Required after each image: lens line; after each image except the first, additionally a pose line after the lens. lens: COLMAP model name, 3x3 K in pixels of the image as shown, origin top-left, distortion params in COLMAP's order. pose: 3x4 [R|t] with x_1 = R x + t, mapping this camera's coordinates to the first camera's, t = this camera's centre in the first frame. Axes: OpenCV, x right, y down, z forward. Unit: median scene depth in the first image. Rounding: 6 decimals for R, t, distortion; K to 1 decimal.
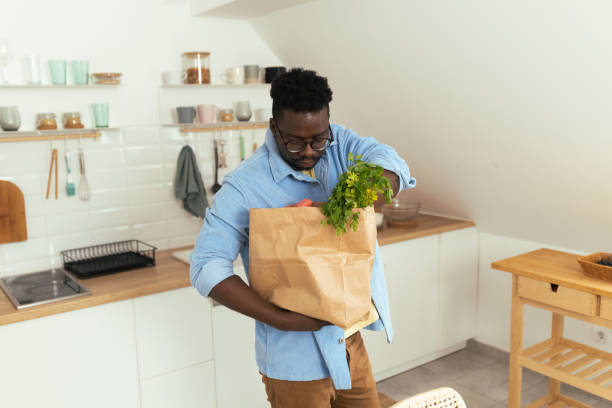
lens RADIAL K [[607.9, 0, 296.8], [0, 607.9, 205.1], [0, 0, 1]] dist [0.048257, 0.000000]
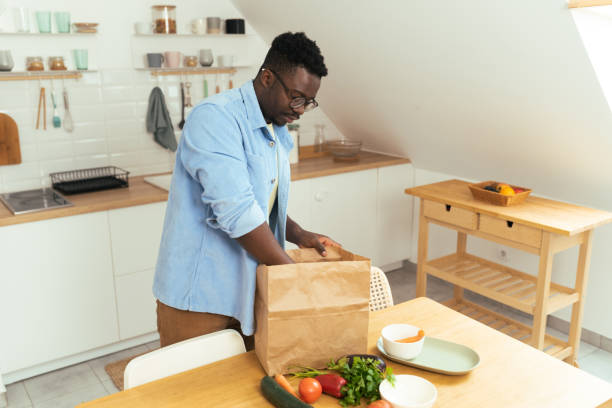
lens RADIAL K [[607.9, 0, 299.2], [0, 607.9, 201.1], [0, 0, 1]] dist [0.048257, 0.000000]
pose [[0.999822, 0.017075, 0.008052, 0.094230], [-0.017694, 0.996280, 0.084335, 0.018665], [-0.006582, -0.084462, 0.996405, -0.203143]]
